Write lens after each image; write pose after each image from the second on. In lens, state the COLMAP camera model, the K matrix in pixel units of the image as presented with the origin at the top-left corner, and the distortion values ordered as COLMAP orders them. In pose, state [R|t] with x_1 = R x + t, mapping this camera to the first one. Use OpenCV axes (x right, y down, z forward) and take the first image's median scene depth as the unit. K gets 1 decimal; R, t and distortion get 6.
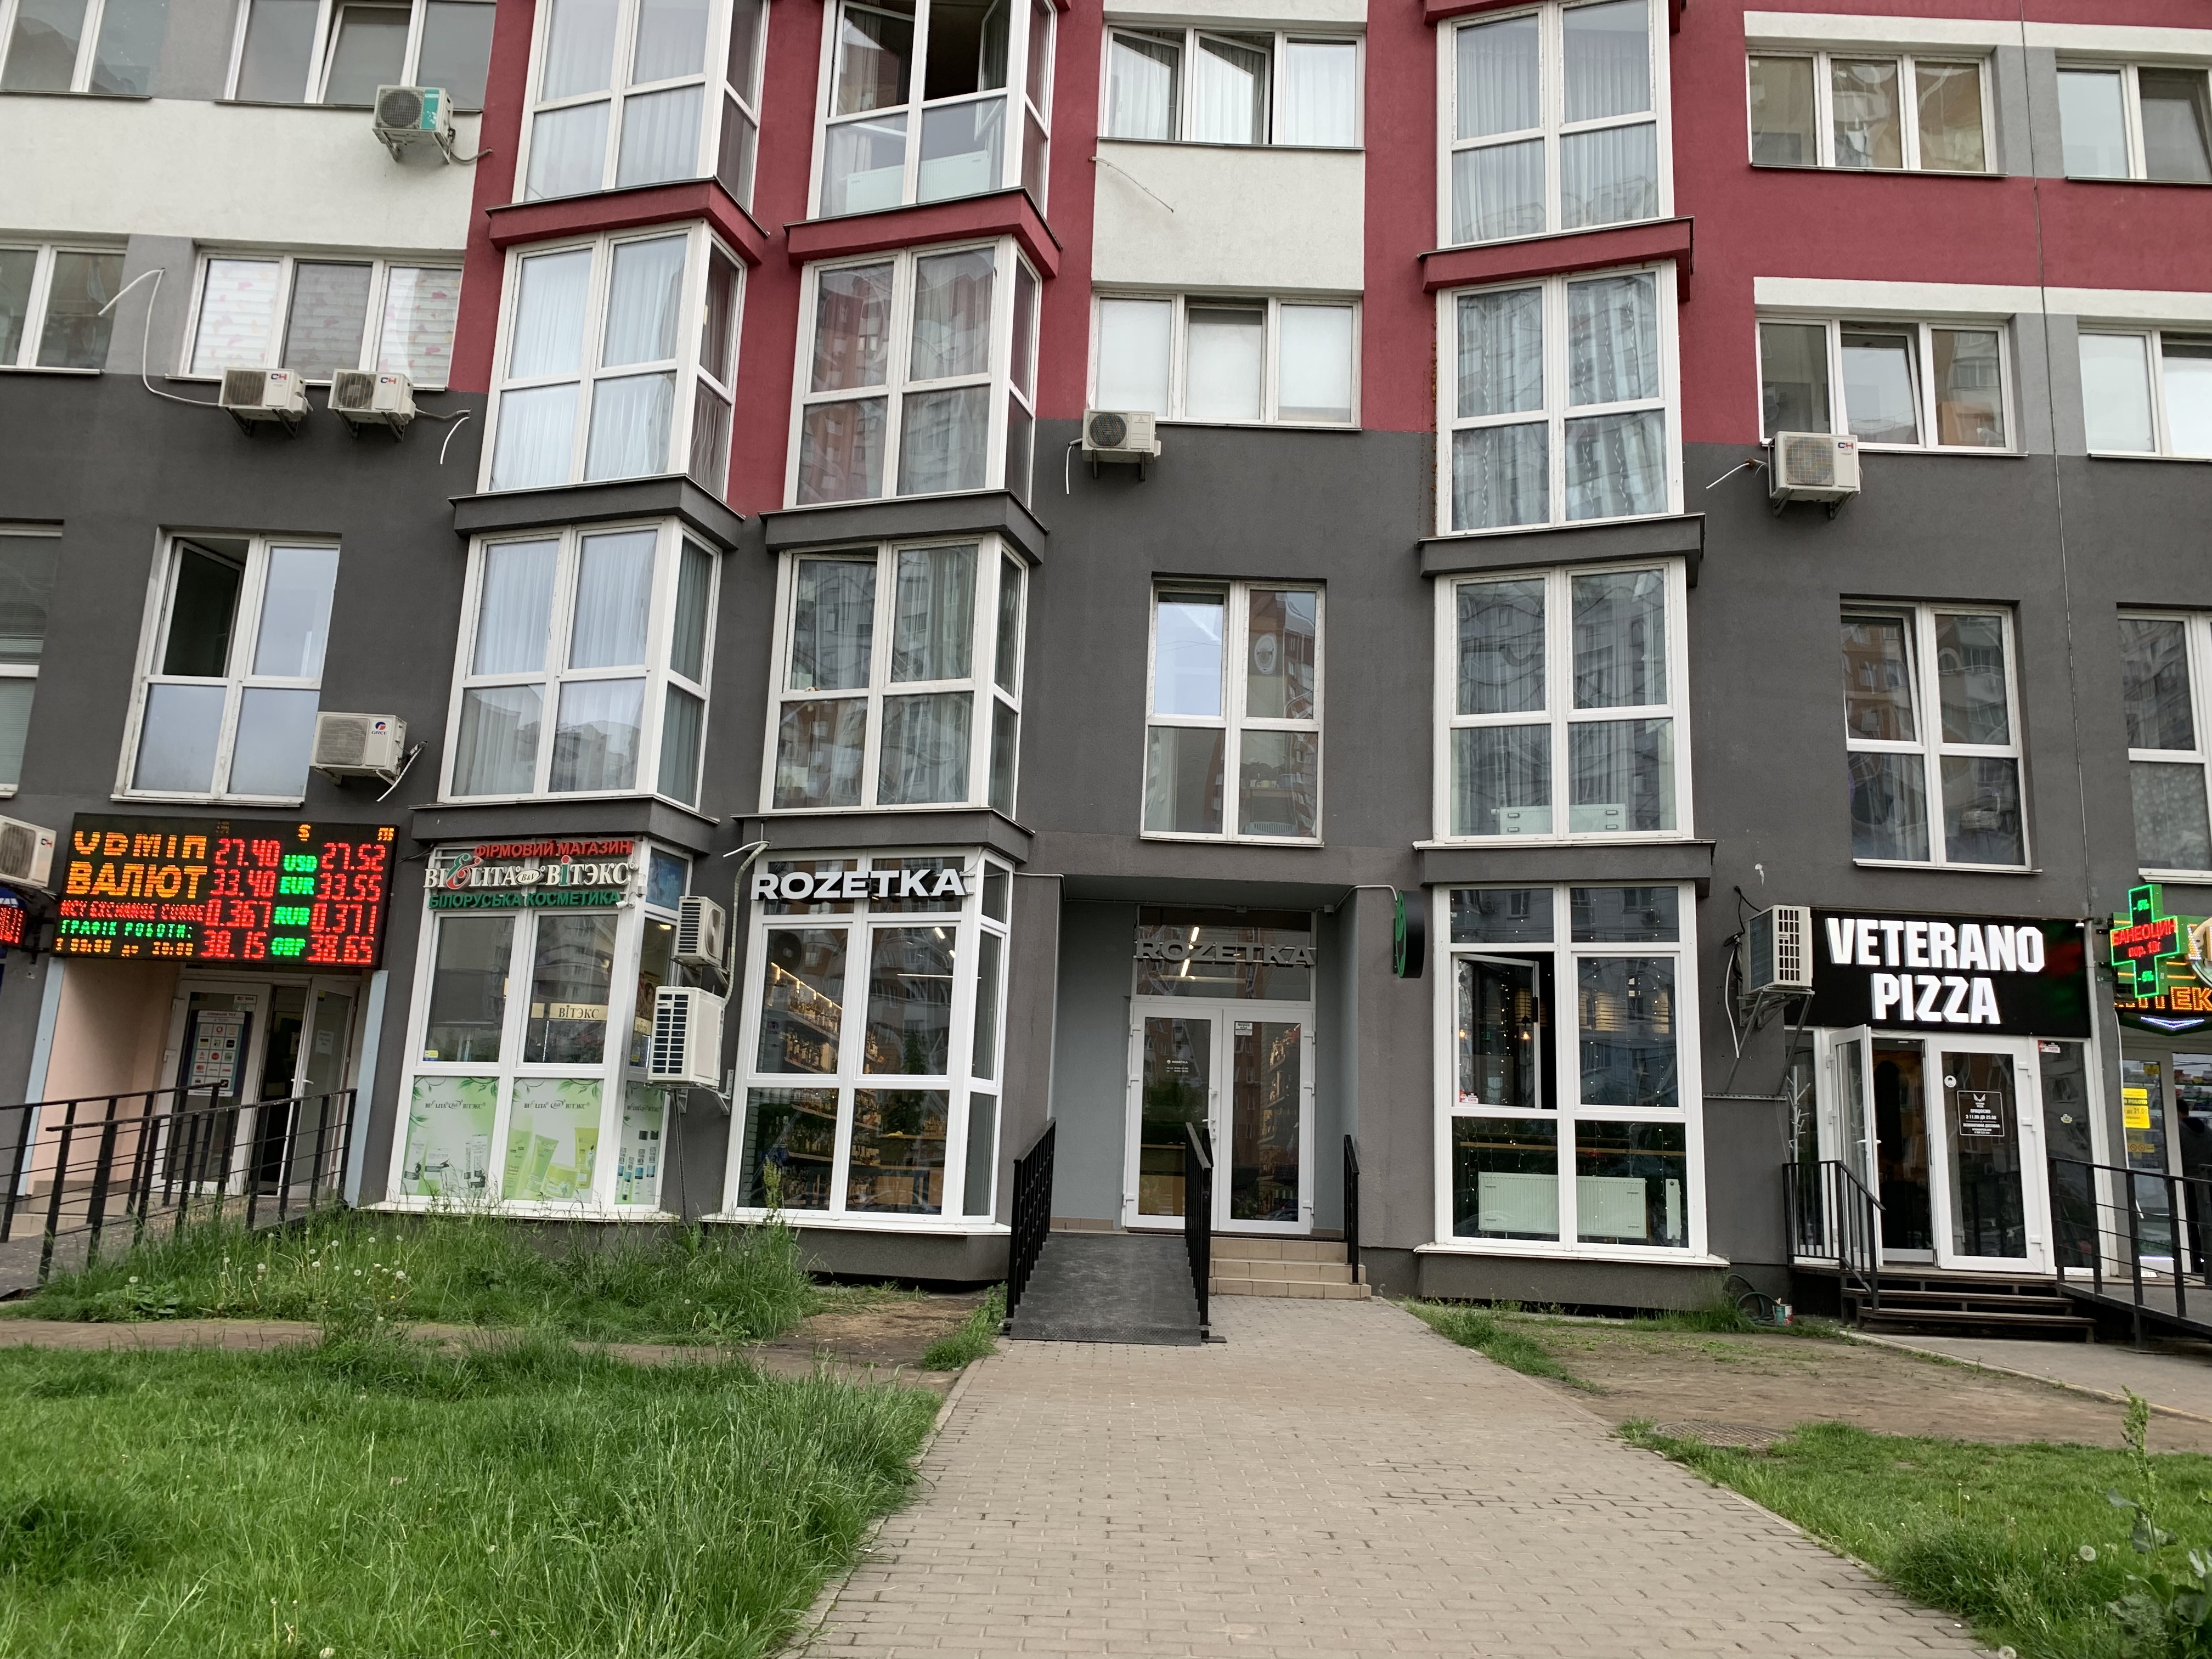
lens RADIAL K [[1678.0, 0, 1106.0], [0, 1678.0, 829.5], [0, 0, 1]] dist [-0.086538, -0.000053]
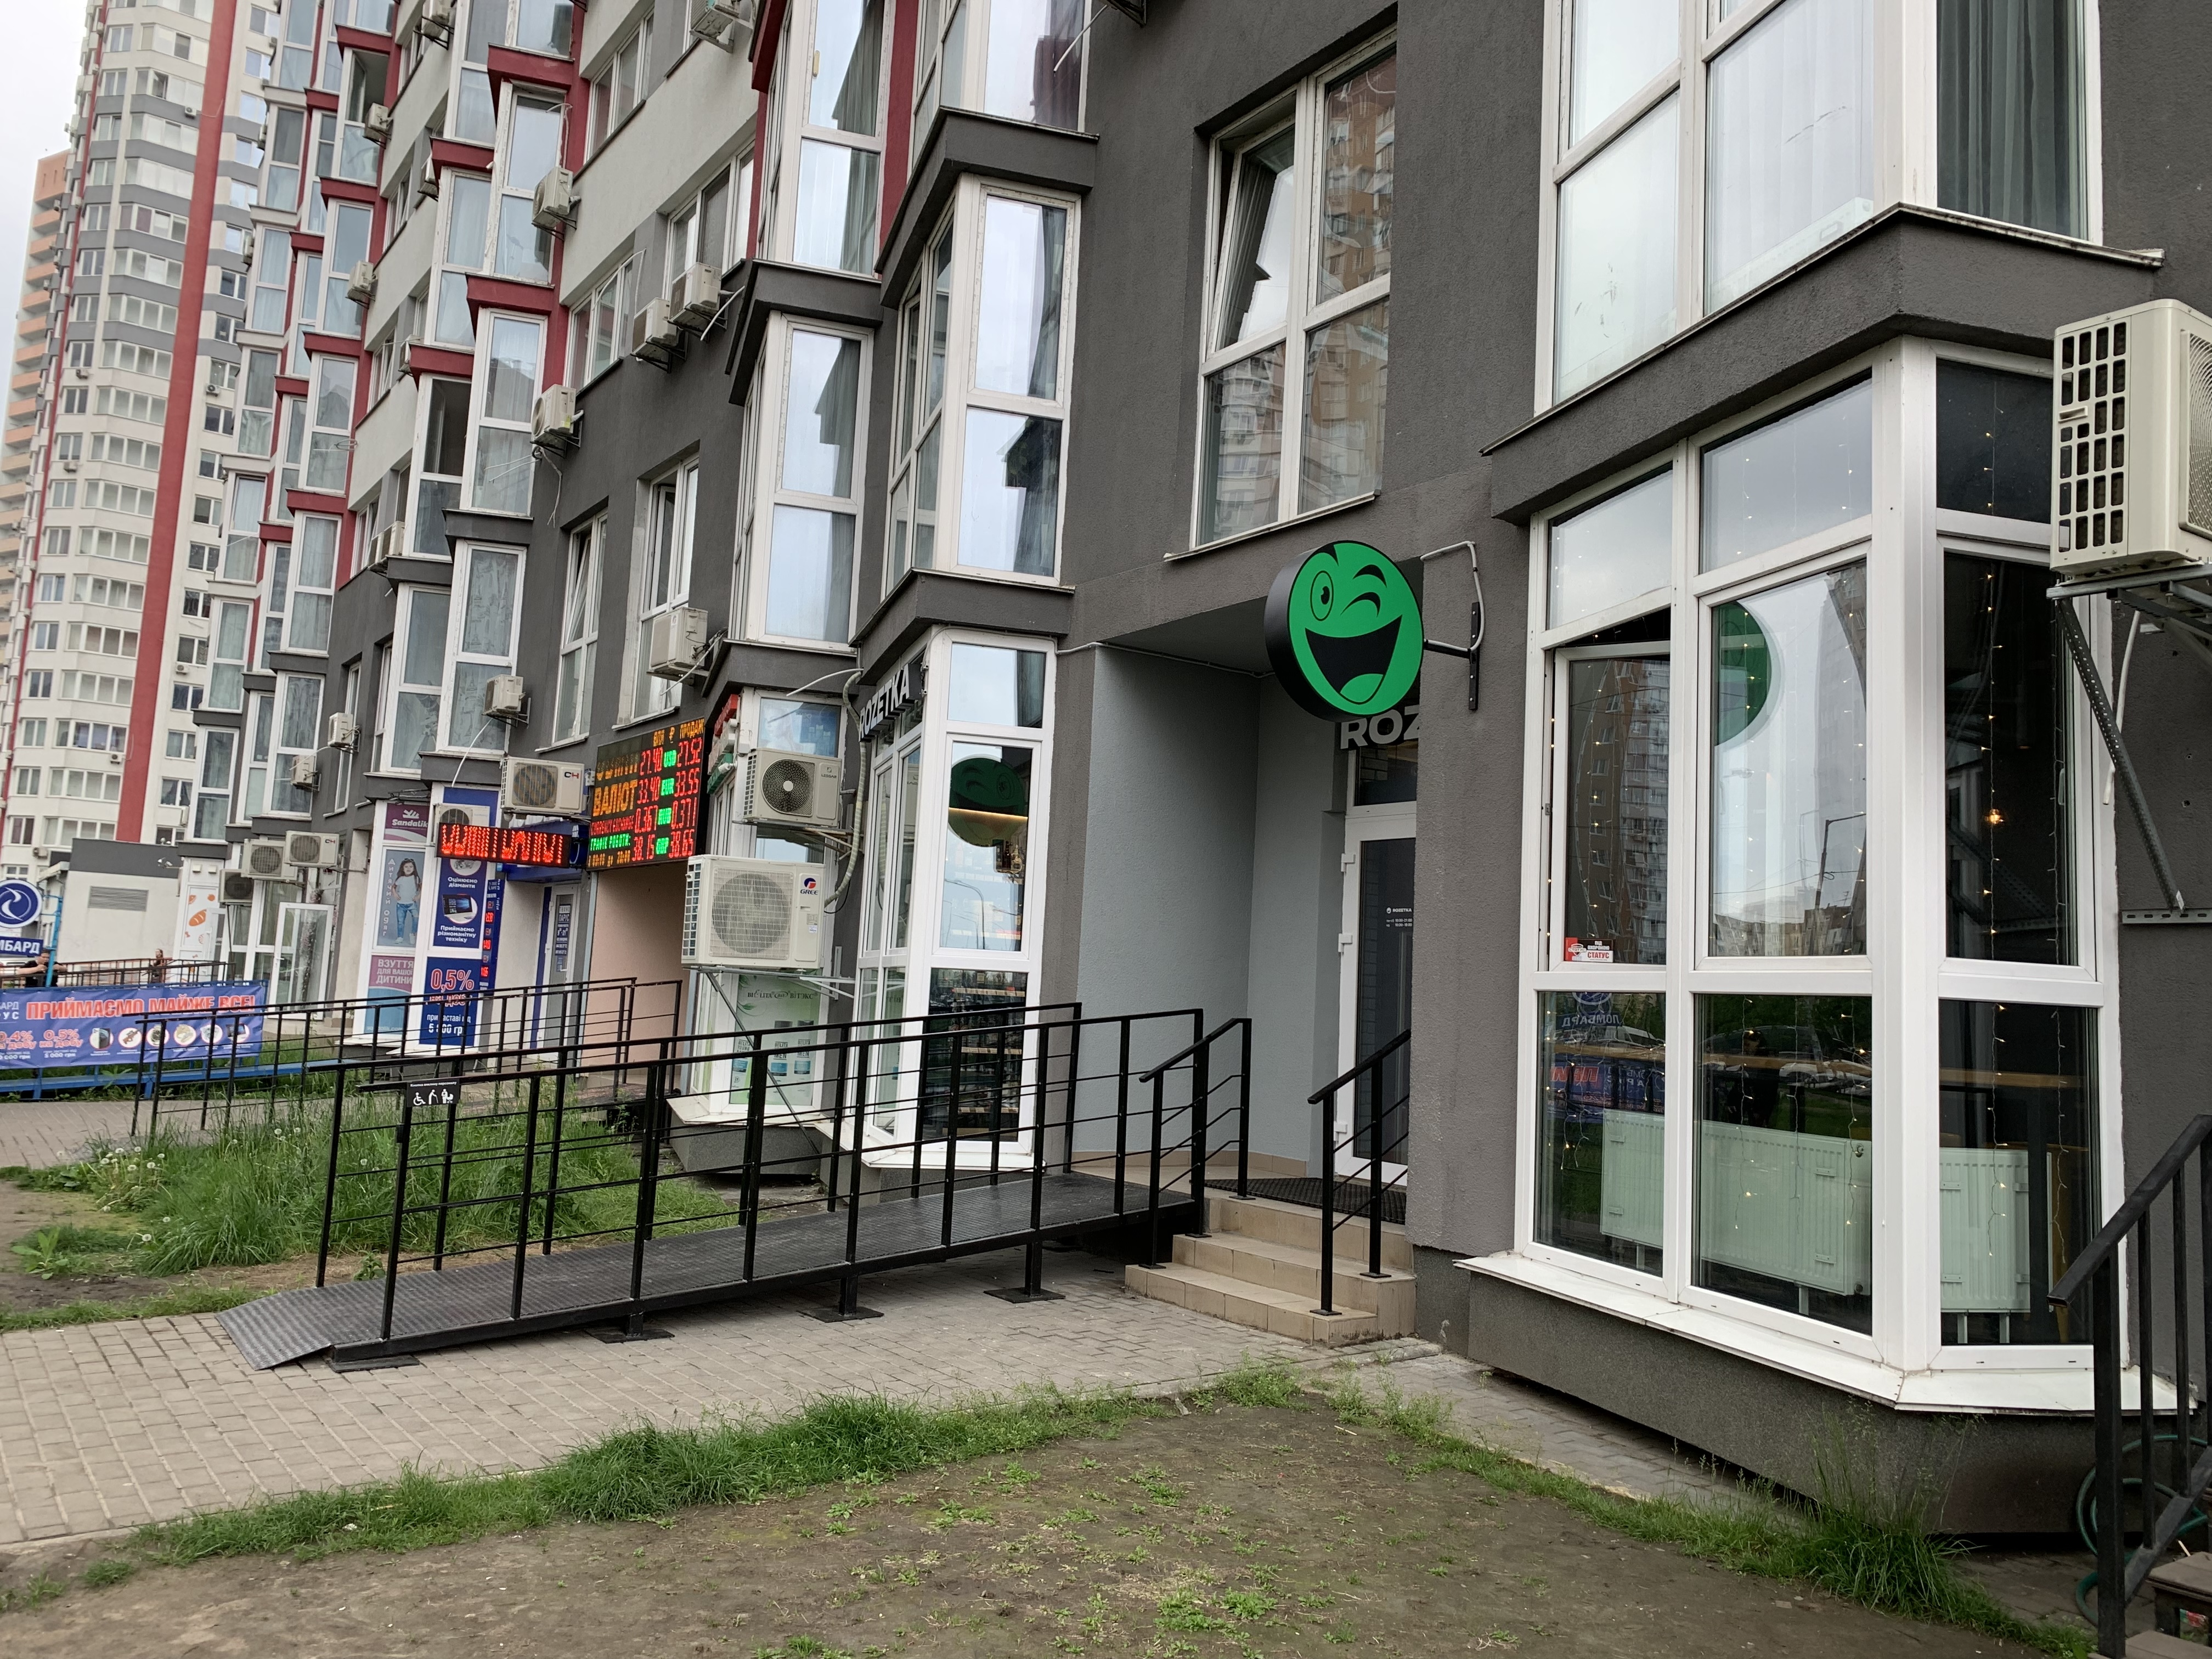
lens RADIAL K [[1678.0, 0, 1106.0], [0, 1678.0, 829.5], [0, 0, 1]] dist [-0.086538, -0.000053]
pose [[0.559216, -0.091708, -0.823934, 0.531271], [0.118689, 0.992481, -0.029912, 0.126053], [0.820482, -0.081065, 0.565896, 0.634218]]
